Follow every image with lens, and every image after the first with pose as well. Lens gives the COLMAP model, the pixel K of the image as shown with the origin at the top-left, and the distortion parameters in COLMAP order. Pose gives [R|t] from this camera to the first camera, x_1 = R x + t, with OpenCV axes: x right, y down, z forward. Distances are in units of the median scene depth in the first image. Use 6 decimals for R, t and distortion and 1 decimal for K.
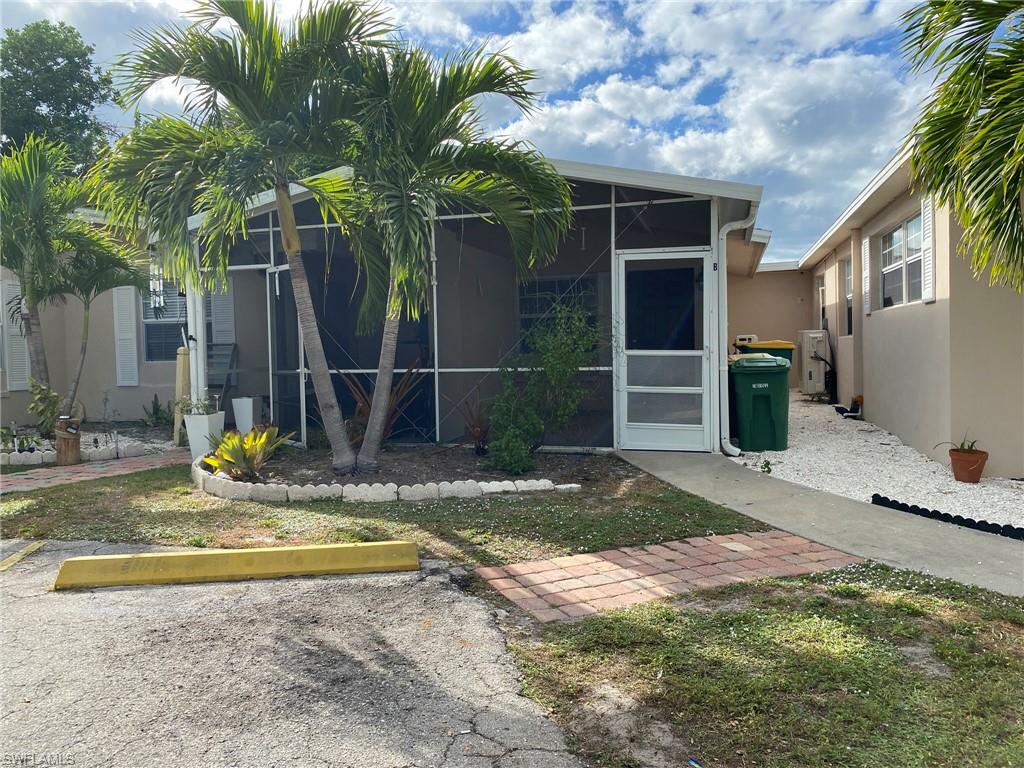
lens RADIAL K [[803.1, 0, 512.0], [0, 803.1, 384.0], [0, 0, 1]] dist [-0.008141, -0.006170]
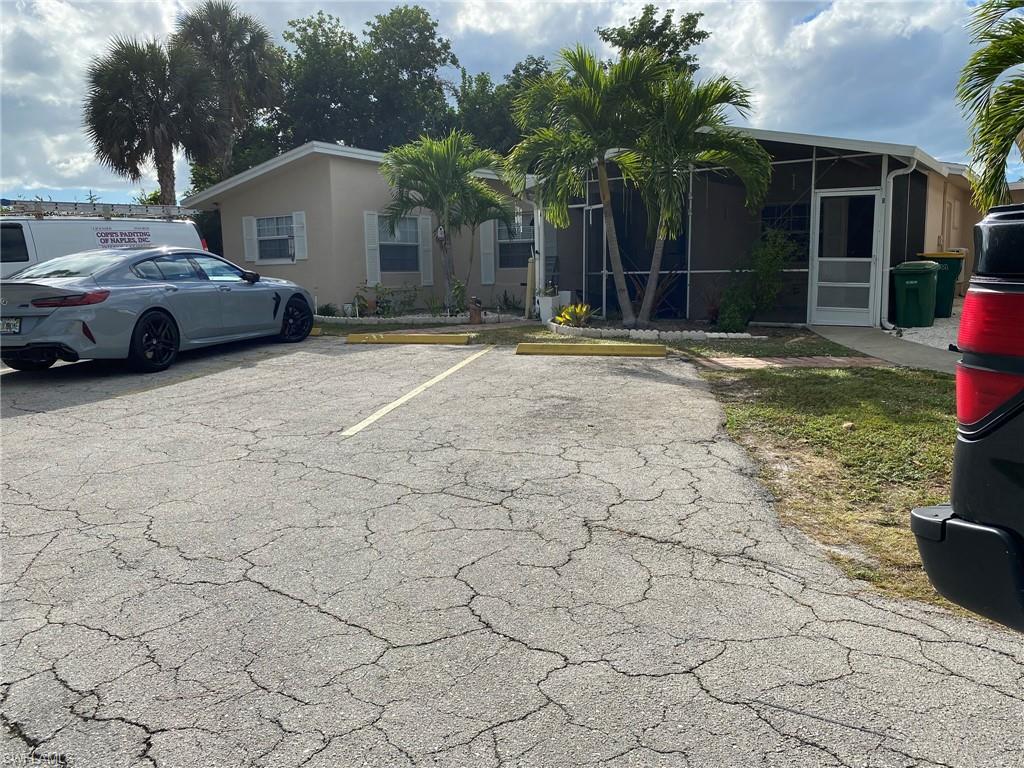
lens RADIAL K [[770.1, 0, 507.7], [0, 770.1, 398.4], [0, 0, 1]] dist [0.170717, -0.426859]
pose [[0.941096, 0.059366, -0.332888, 0.101243], [-0.017085, 0.991559, 0.128529, 0.041694], [0.337708, -0.115271, 0.934166, -0.612126]]
